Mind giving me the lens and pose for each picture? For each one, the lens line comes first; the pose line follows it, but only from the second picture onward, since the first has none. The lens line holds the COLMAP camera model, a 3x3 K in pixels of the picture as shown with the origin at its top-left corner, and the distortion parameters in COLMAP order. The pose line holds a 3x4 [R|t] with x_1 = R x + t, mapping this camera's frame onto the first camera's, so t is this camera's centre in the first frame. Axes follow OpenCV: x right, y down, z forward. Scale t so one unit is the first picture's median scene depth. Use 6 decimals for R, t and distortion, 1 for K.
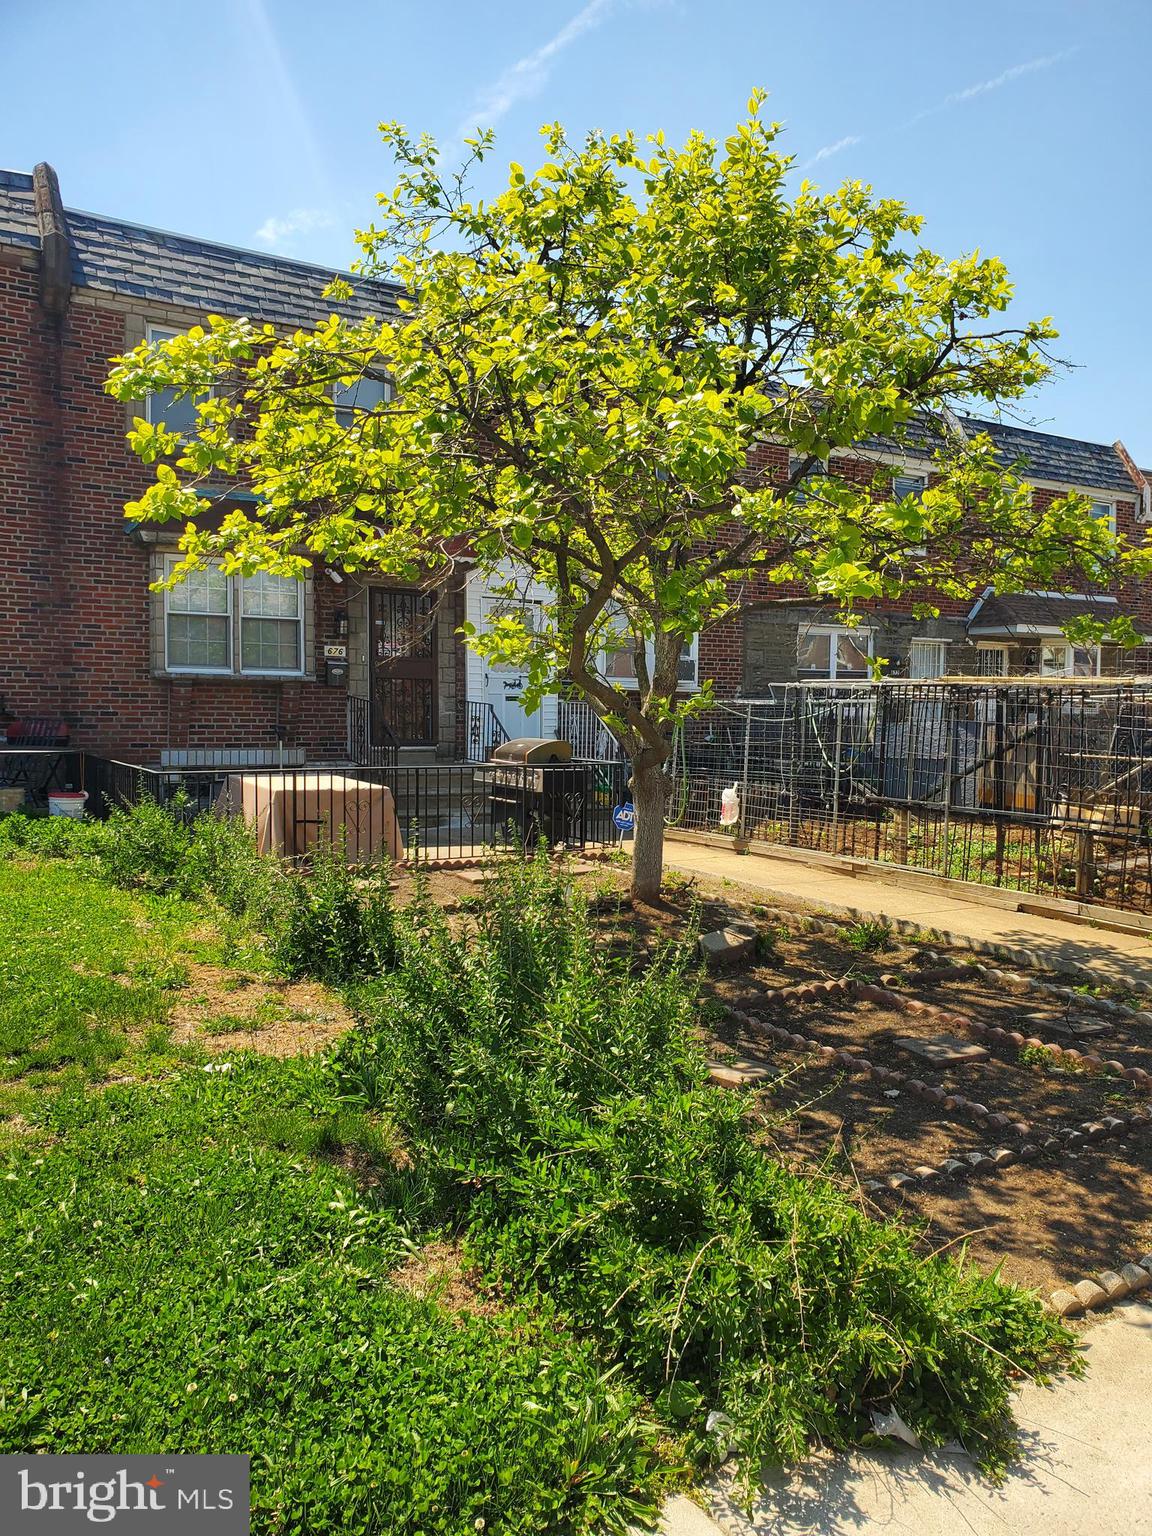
lens RADIAL K [[1131.6, 0, 583.0], [0, 1131.6, 765.5], [0, 0, 1]] dist [0.051776, -0.007972]
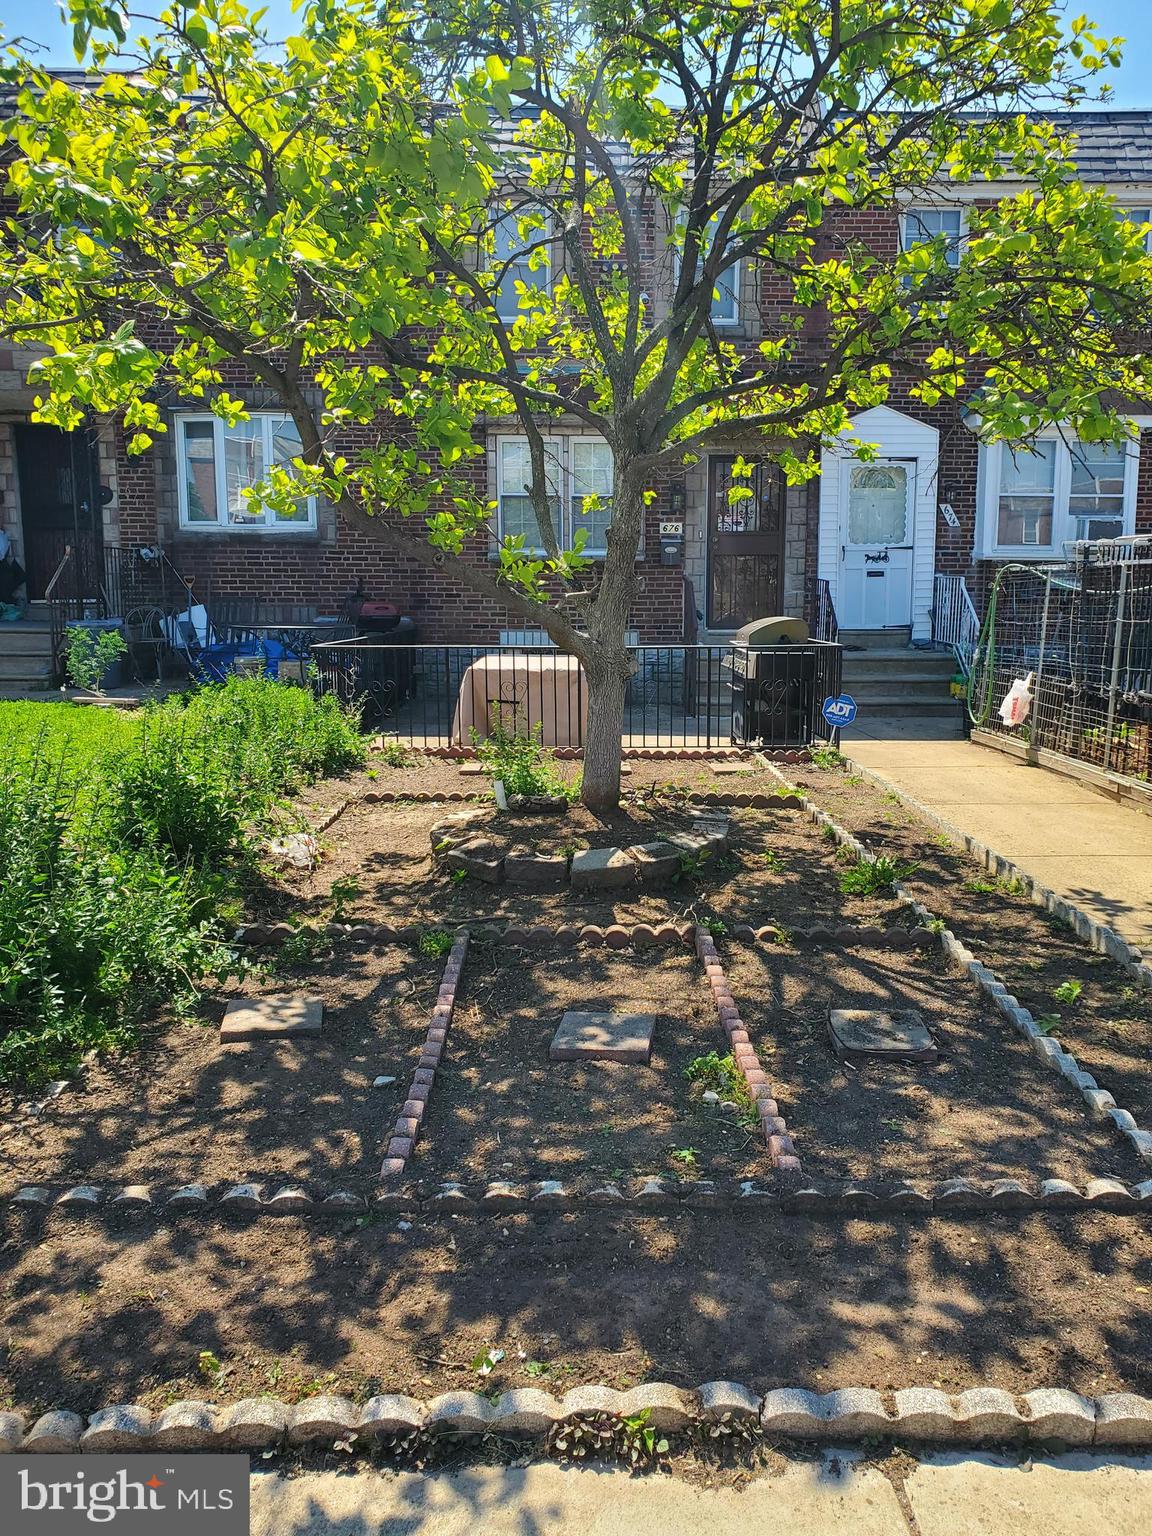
lens RADIAL K [[1131.6, 0, 576.2], [0, 1131.6, 763.4], [0, 0, 1]] dist [0.051776, -0.007972]
pose [[0.870474, 0.062887, -0.488180, 0.534648], [-0.017257, 0.995094, 0.097416, 0.012703], [0.491911, -0.076374, 0.867289, 0.338587]]
